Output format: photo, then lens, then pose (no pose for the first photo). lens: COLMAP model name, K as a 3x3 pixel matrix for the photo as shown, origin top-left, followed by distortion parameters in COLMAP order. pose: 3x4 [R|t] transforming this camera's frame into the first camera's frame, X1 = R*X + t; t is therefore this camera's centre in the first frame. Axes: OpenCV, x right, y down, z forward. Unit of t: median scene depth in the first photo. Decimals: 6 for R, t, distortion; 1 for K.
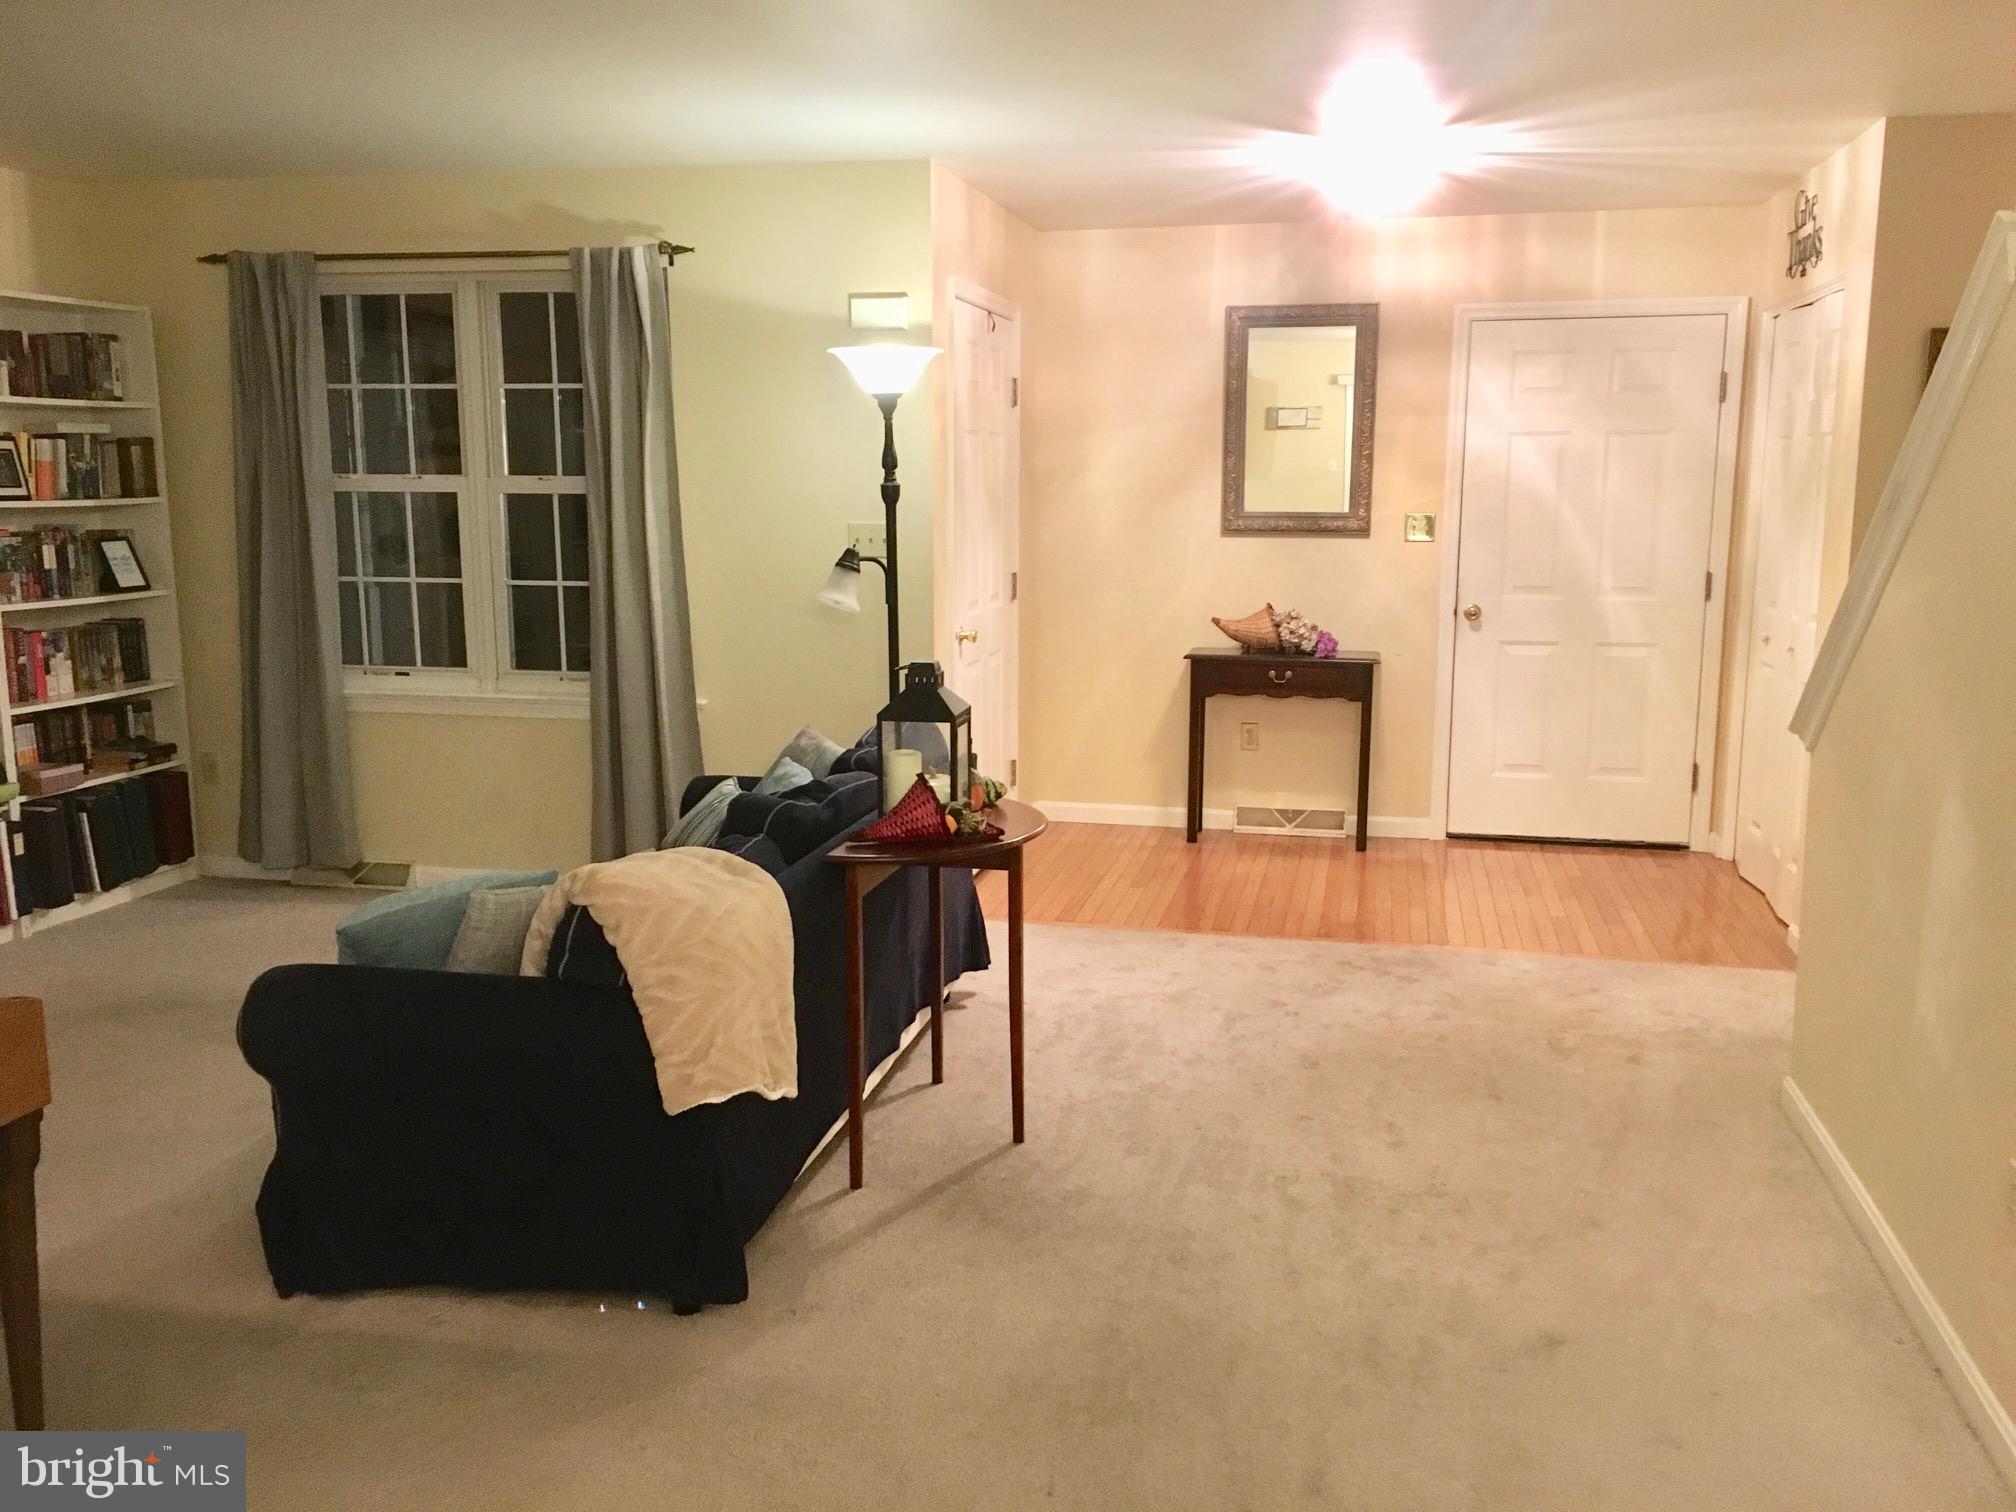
lens RADIAL K [[1704.5, 0, 1019.5], [0, 1704.5, 760.1], [0, 0, 1]] dist [0.066185, -0.080183]
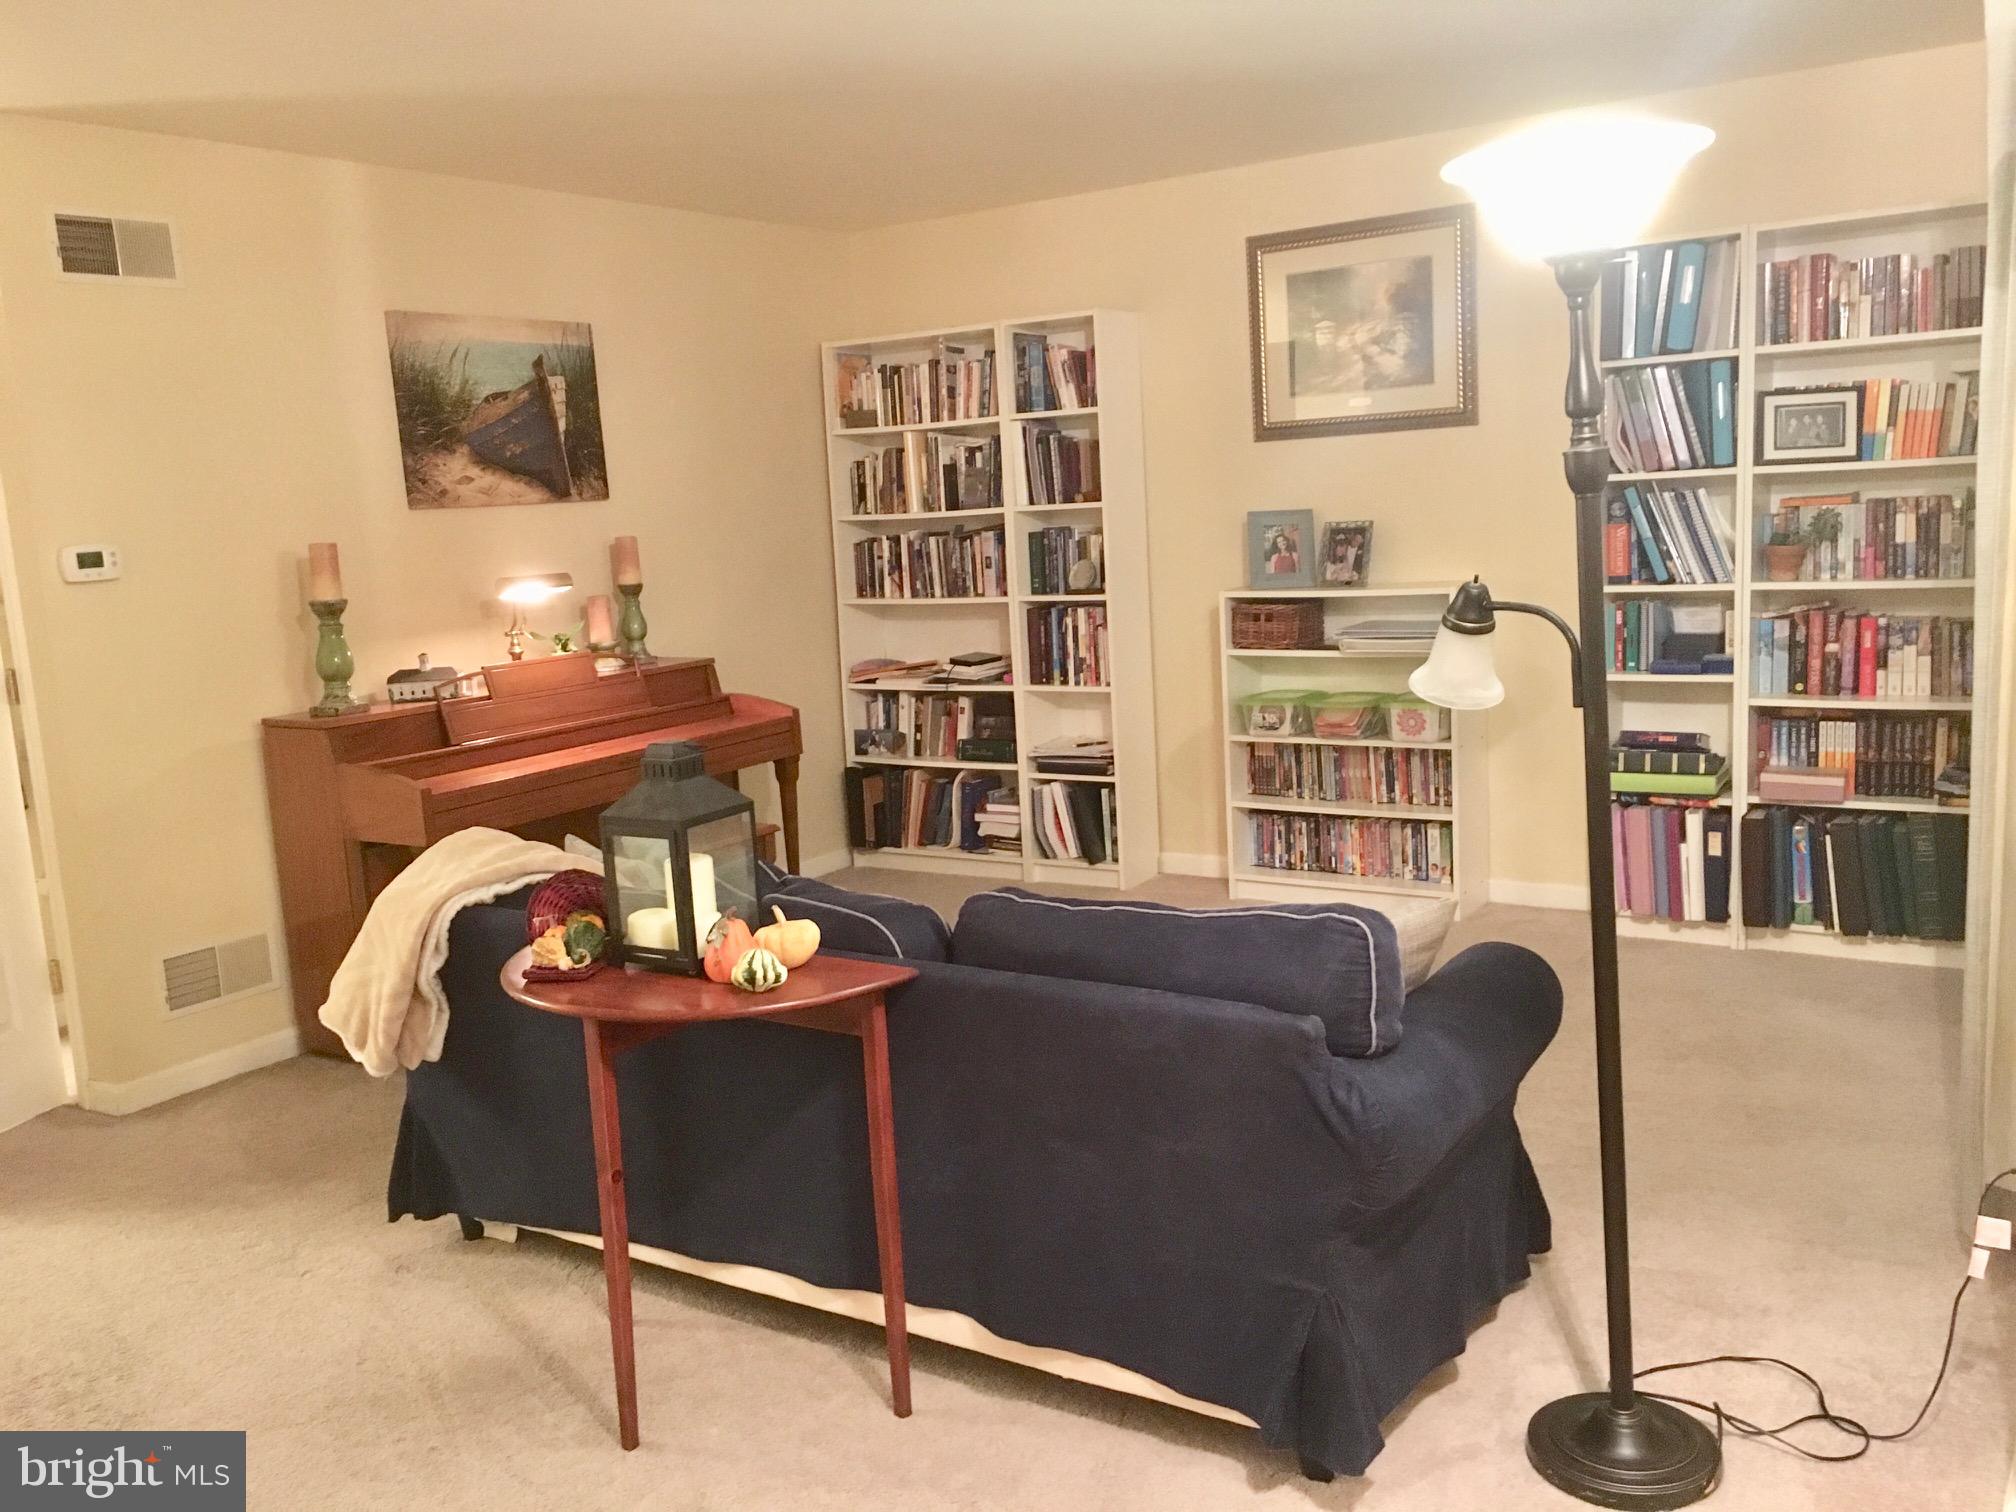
lens RADIAL K [[1704.5, 0, 997.0], [0, 1704.5, 748.1], [0, 0, 1]] dist [0.066185, -0.080183]
pose [[-0.368308, 0.159640, -0.915895, 0.366207], [-0.097449, 0.973092, 0.208797, -0.145294], [0.924583, 0.166155, -0.342840, 0.899789]]
